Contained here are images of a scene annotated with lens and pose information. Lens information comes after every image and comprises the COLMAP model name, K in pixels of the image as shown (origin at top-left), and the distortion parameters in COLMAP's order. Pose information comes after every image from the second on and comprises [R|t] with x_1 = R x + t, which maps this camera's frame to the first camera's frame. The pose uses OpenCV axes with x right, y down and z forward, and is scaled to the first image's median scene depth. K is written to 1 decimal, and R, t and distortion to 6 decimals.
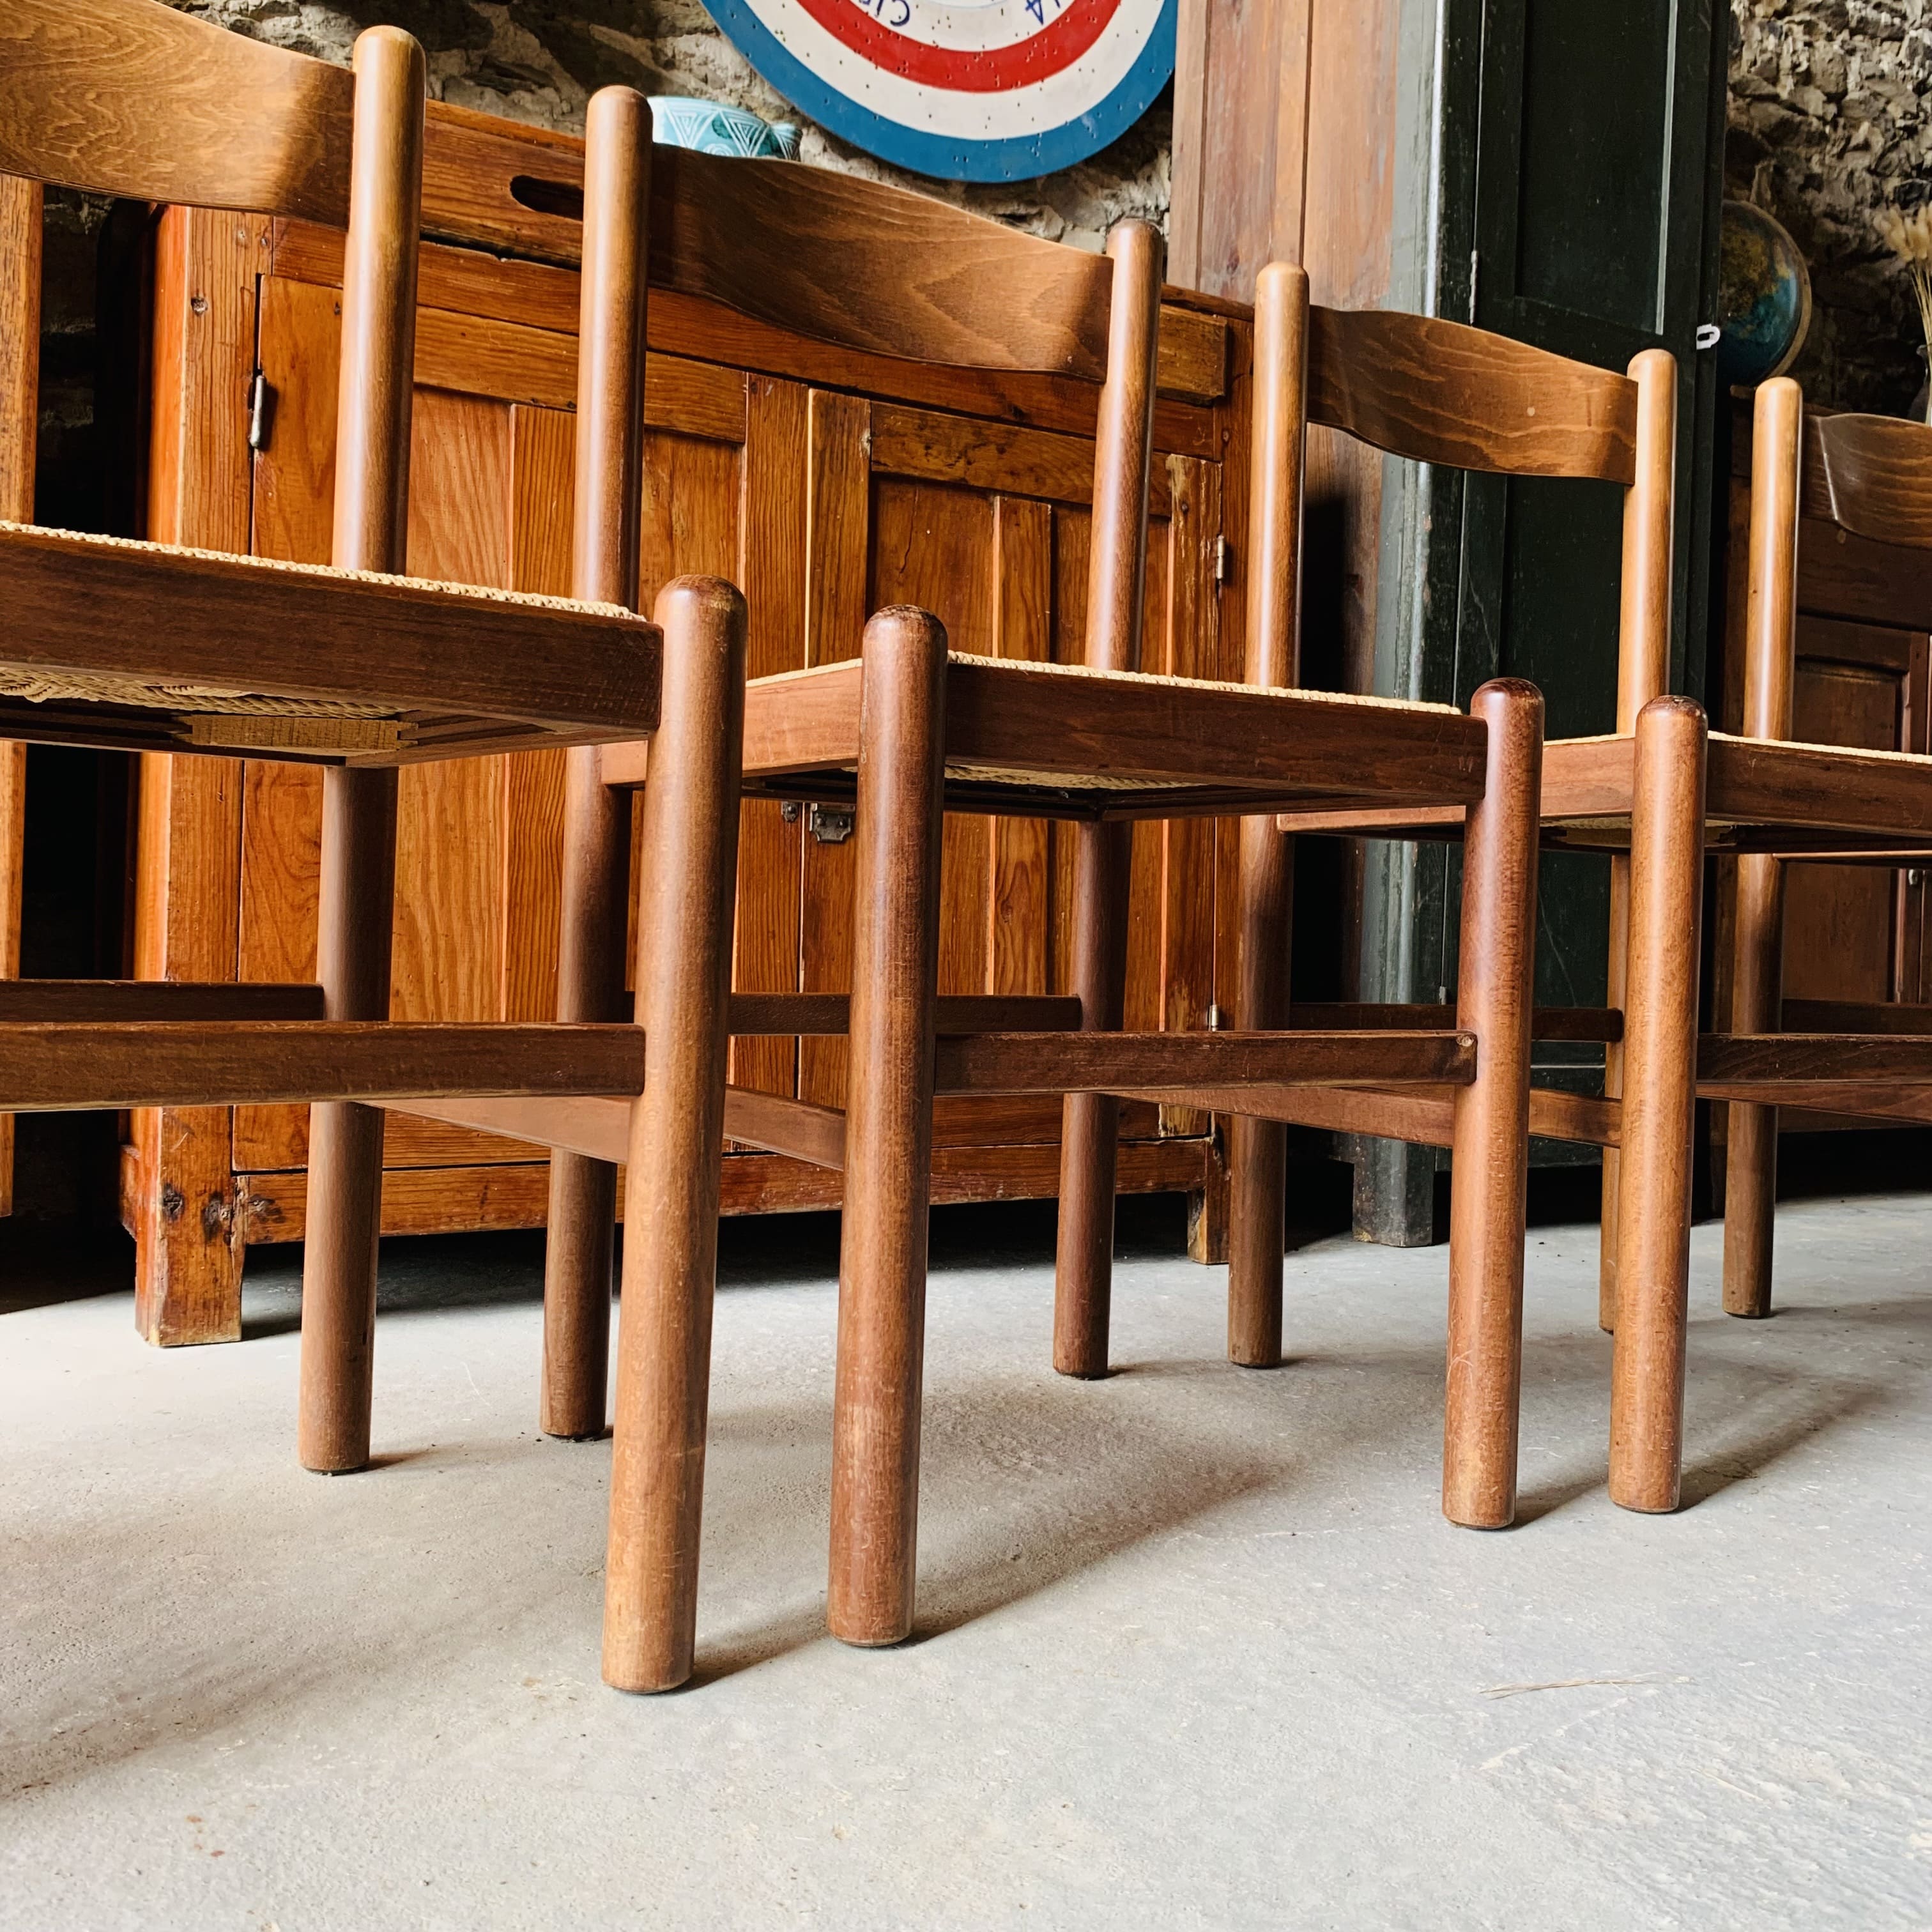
lens RADIAL K [[1967.3, 0, 982.5], [0, 1967.3, 964.0], [0, 0, 1]] dist [0.003144, 0.000000]
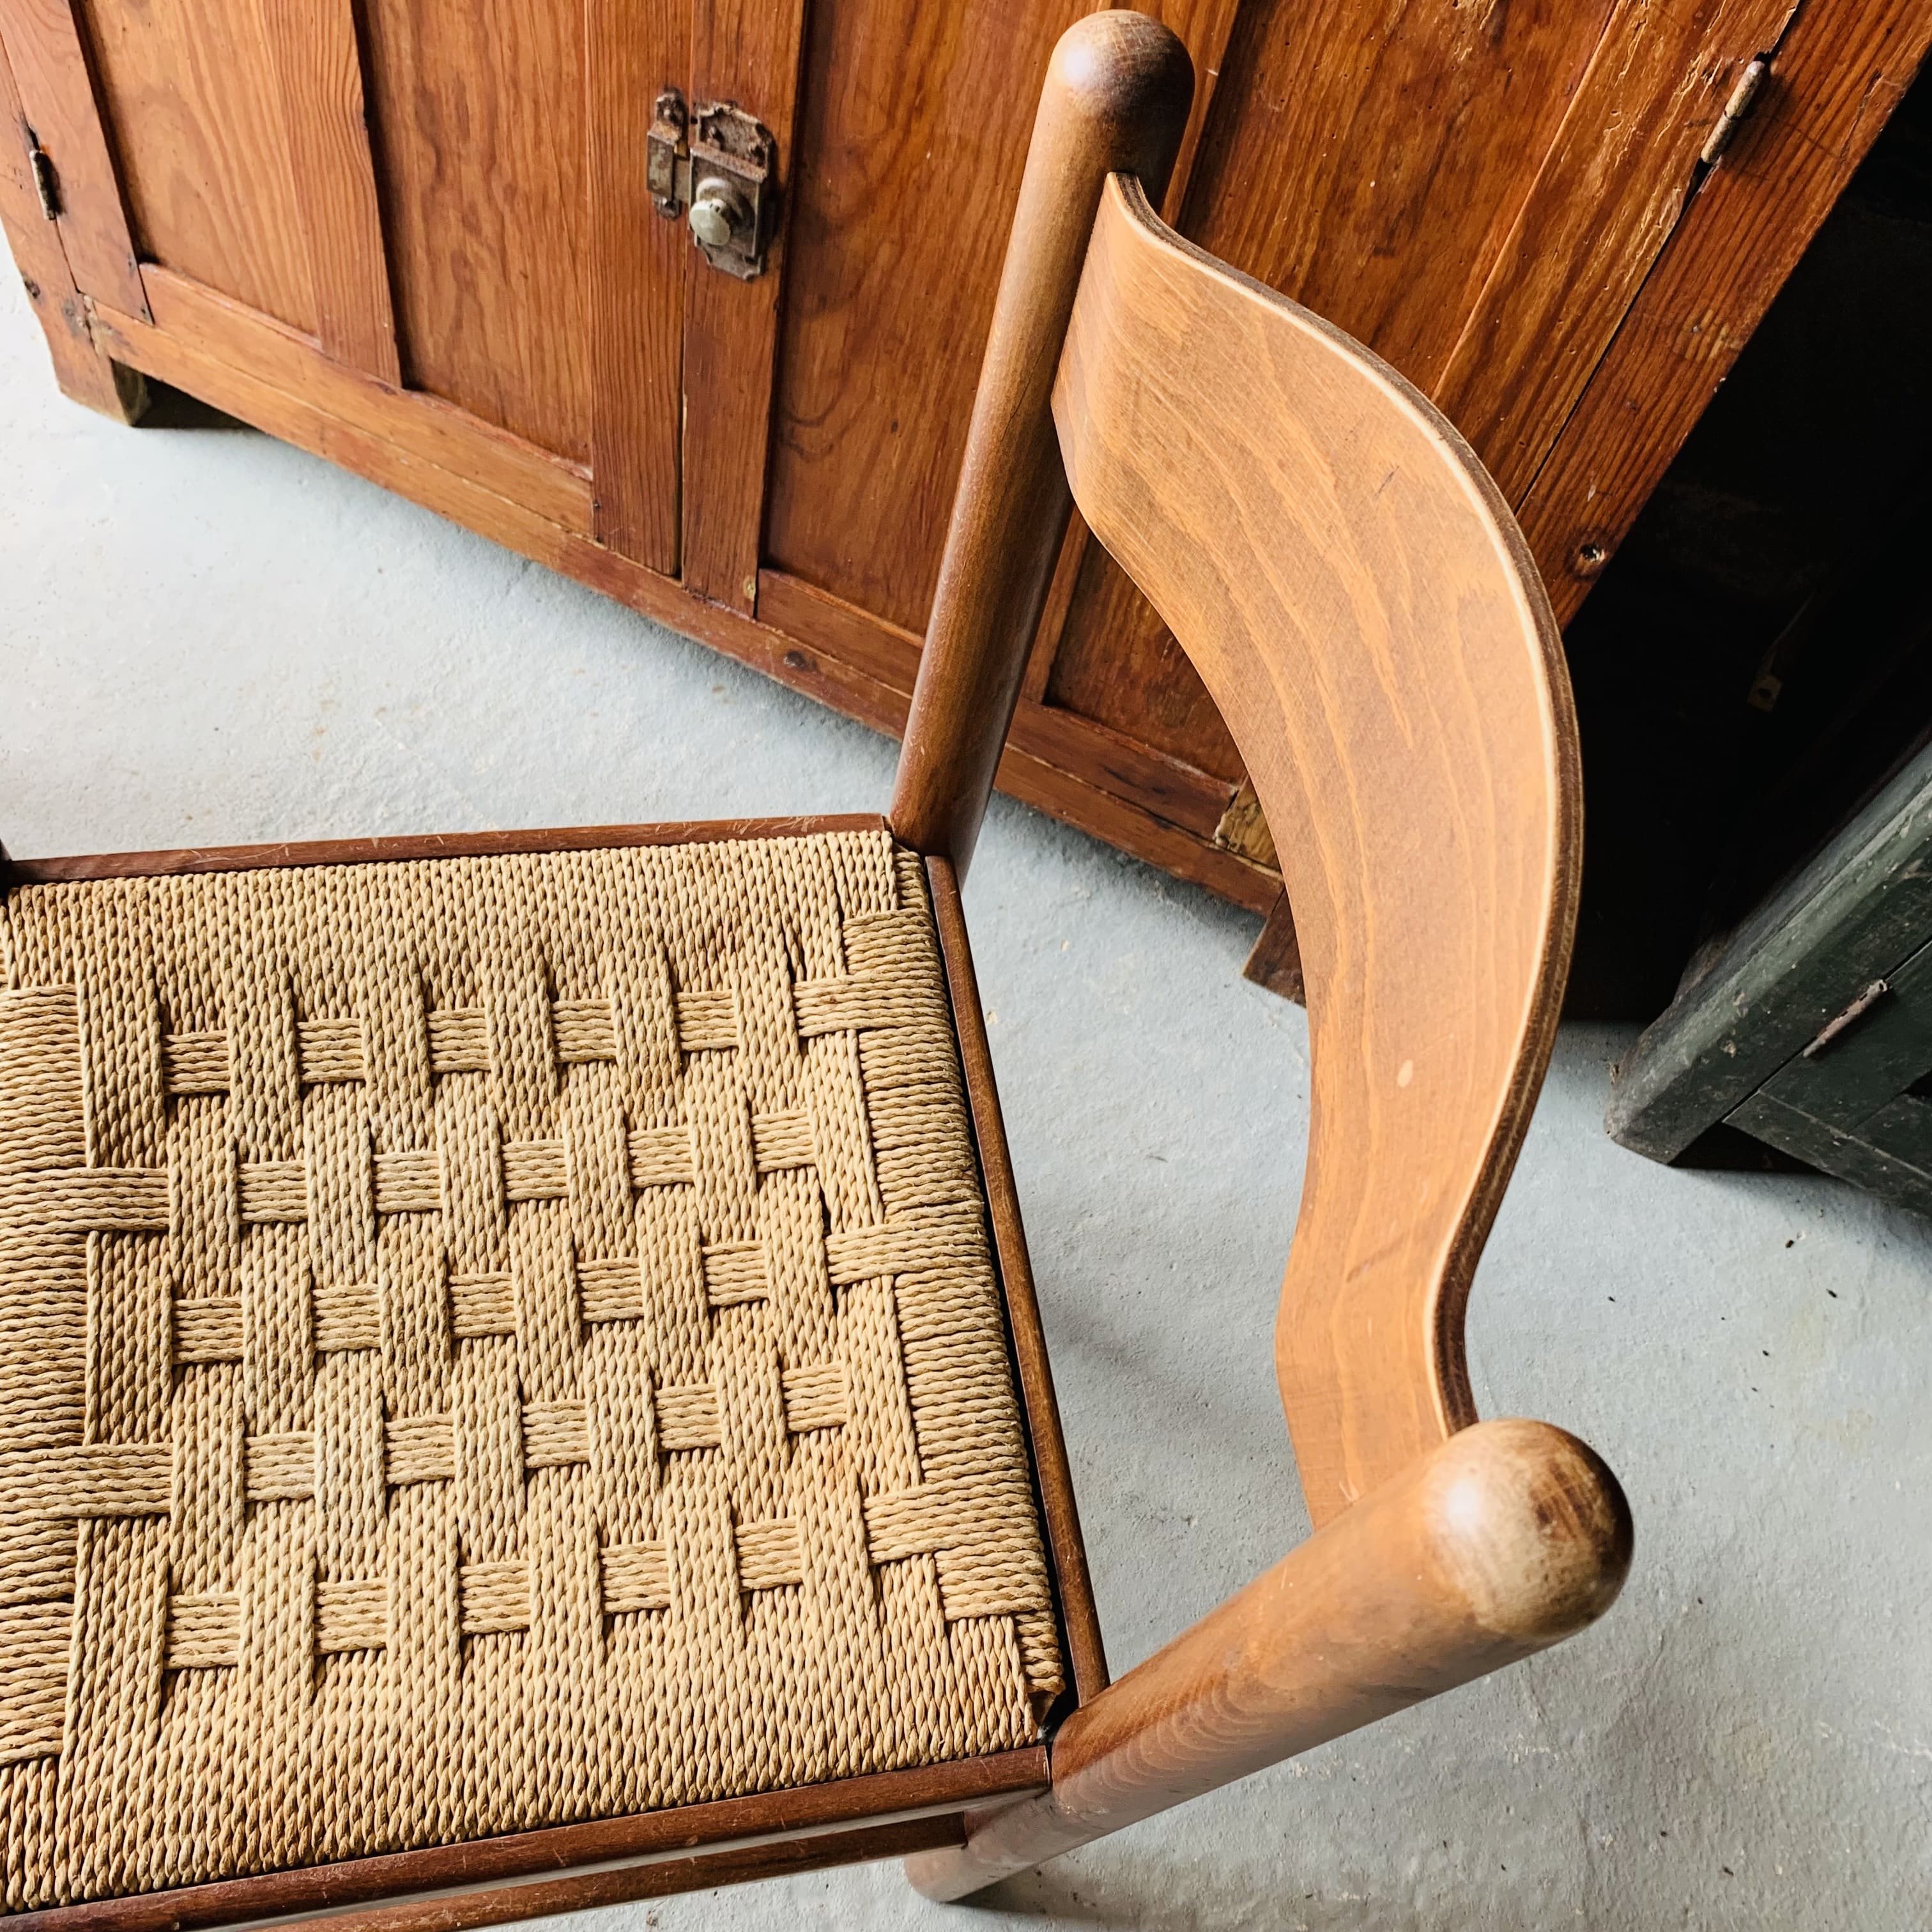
lens RADIAL K [[1967.3, 0, 984.8], [0, 1967.3, 979.9], [0, 0, 1]] dist [0.003144, 0.000000]
pose [[0.531463, 0.769516, -0.354108, 0.369694], [-0.140100, 0.492126, 0.859176, -0.516225], [0.835416, -0.407010, 0.369356, 0.779383]]
